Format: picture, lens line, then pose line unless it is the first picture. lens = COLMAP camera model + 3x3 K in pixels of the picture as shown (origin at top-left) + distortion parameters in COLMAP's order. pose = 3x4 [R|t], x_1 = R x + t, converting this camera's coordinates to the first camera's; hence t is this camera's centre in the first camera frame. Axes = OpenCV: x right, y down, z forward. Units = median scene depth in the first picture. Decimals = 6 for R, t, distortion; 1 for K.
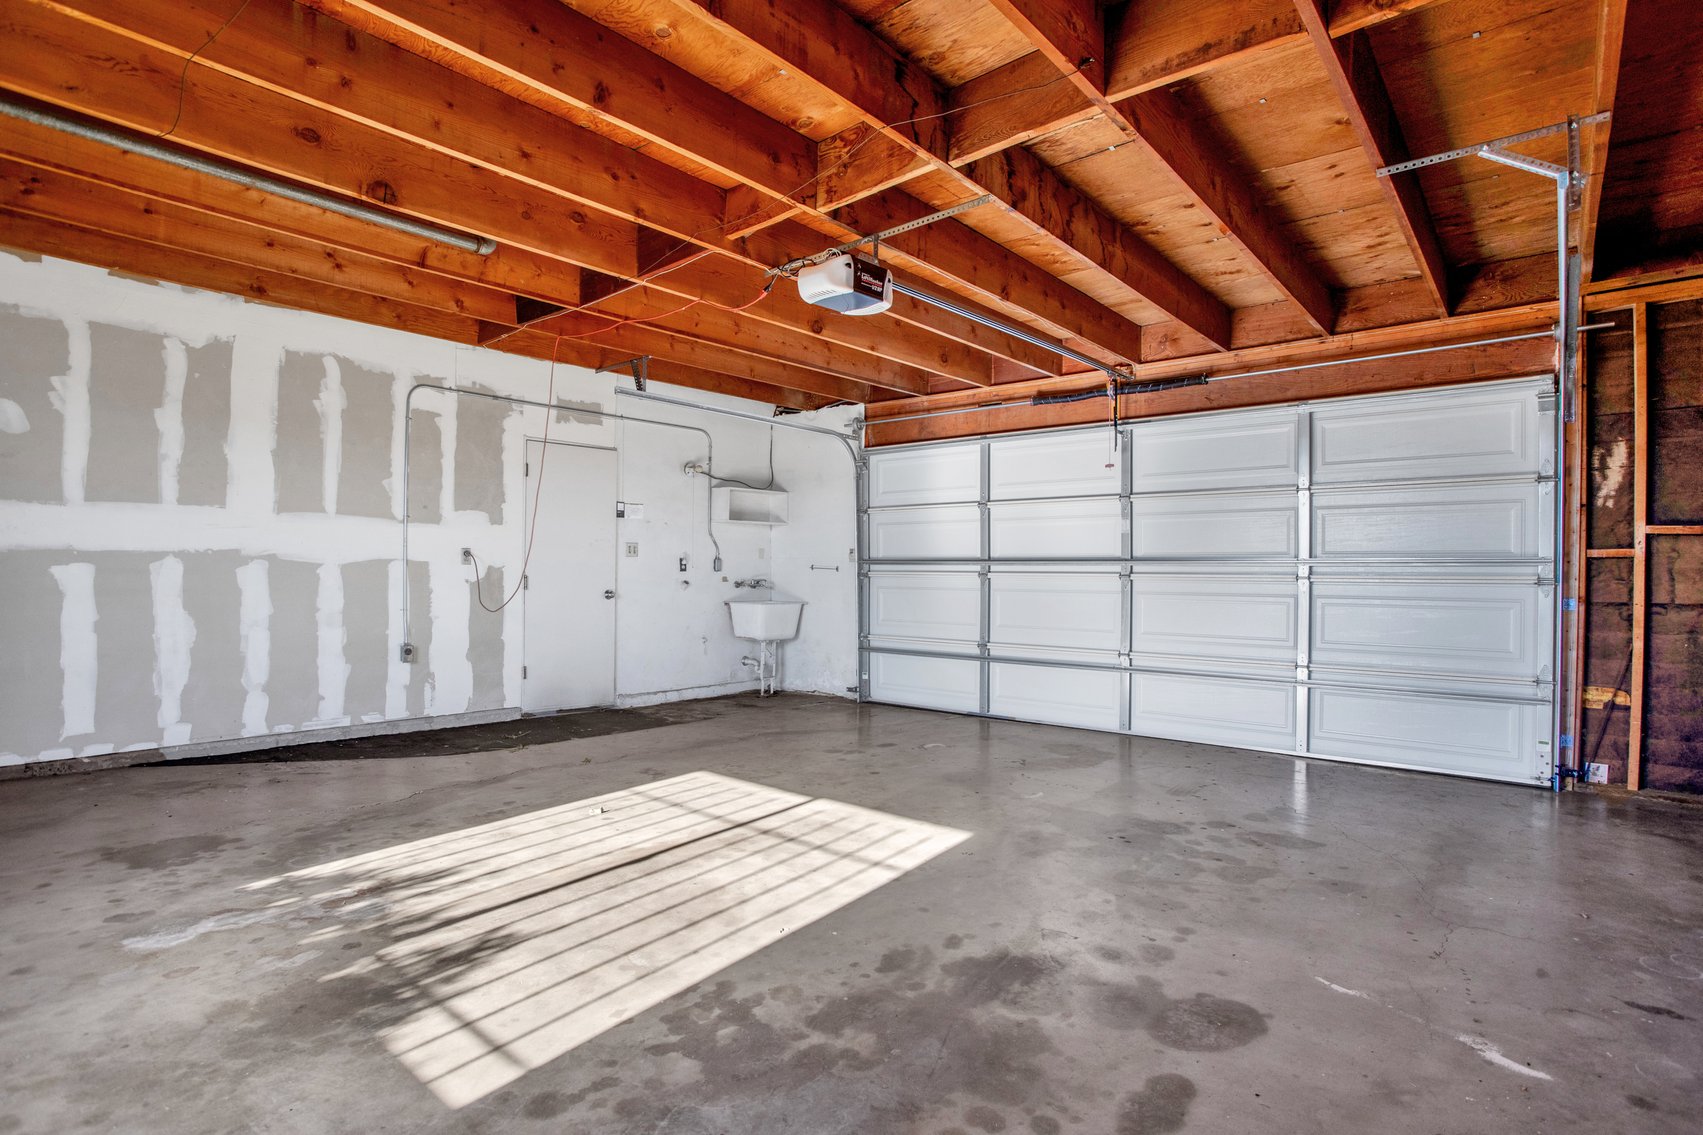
lens RADIAL K [[859.9, 0, 861.8], [0, 859.9, 564.5], [0, 0, 1]] dist [-0.072733, 0.031062]
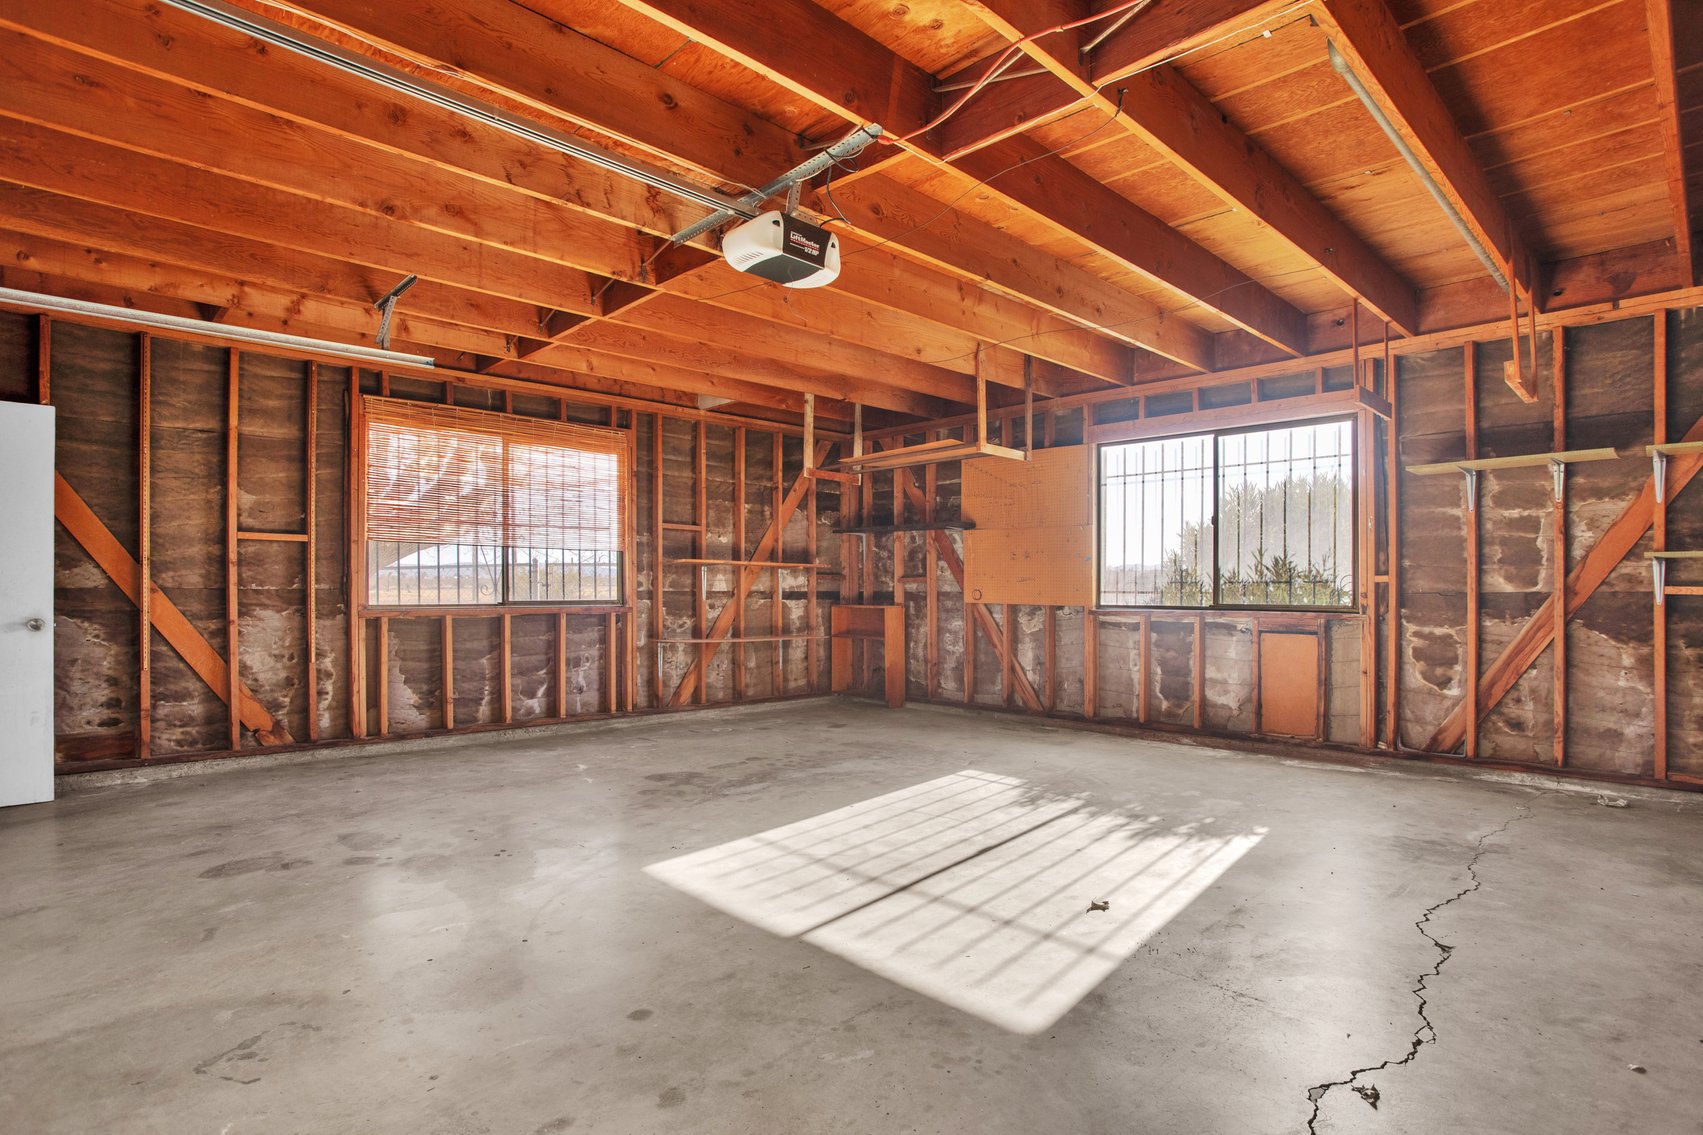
lens RADIAL K [[859.9, 0, 861.8], [0, 859.9, 564.5], [0, 0, 1]] dist [-0.072733, 0.031062]
pose [[-0.995663, -0.010039, 0.092490, -0.203084], [-0.013185, 0.999353, -0.033469, 0.024694], [-0.092094, -0.034543, -0.995151, 2.125321]]
